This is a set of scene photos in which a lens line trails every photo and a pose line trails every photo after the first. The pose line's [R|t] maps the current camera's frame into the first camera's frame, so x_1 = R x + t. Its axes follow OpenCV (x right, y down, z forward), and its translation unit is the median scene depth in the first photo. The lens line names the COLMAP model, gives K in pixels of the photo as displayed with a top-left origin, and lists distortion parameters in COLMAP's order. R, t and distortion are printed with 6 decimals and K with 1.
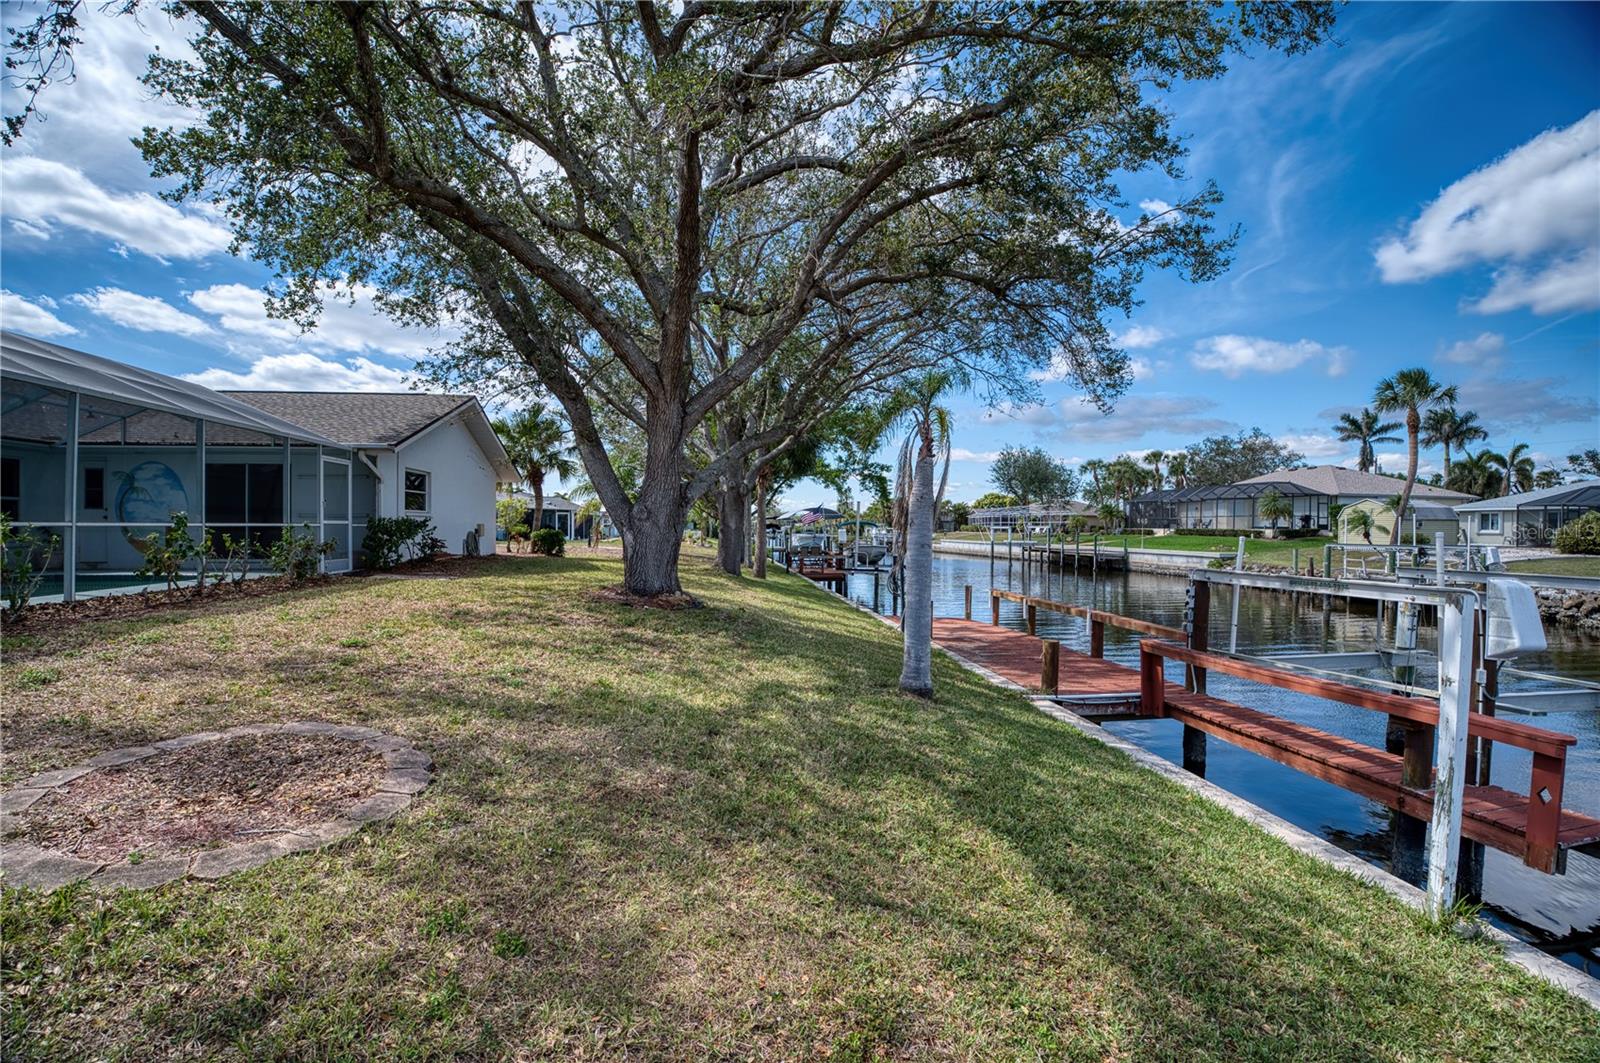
lens RADIAL K [[635.8, 0, 800.0], [0, 635.8, 531.5], [0, 0, 1]] dist [-0.042186, 0.000088]
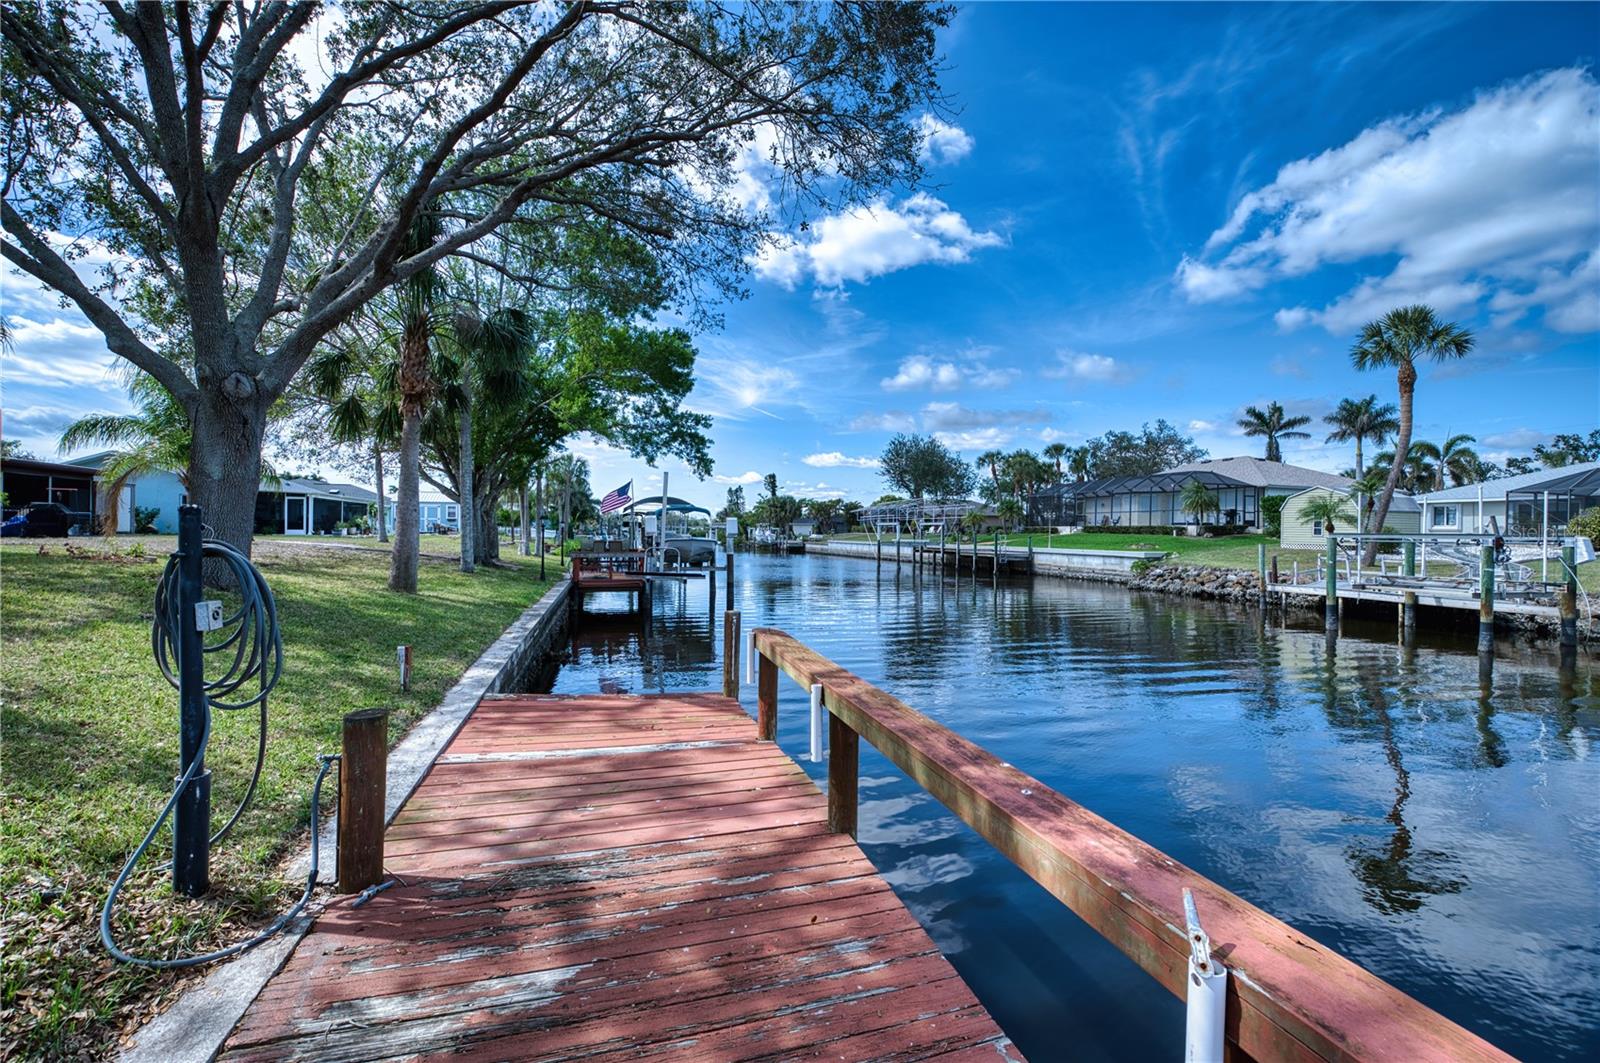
lens RADIAL K [[651.7, 0, 800.0], [0, 651.7, 531.5], [0, 0, 1]] dist [0.000125, 0.000020]
pose [[0.987879, 0.004036, 0.155176, 0.062518], [-0.003147, 0.999977, -0.005980, 0.009038], [-0.155196, 0.005419, 0.987869, 0.149889]]
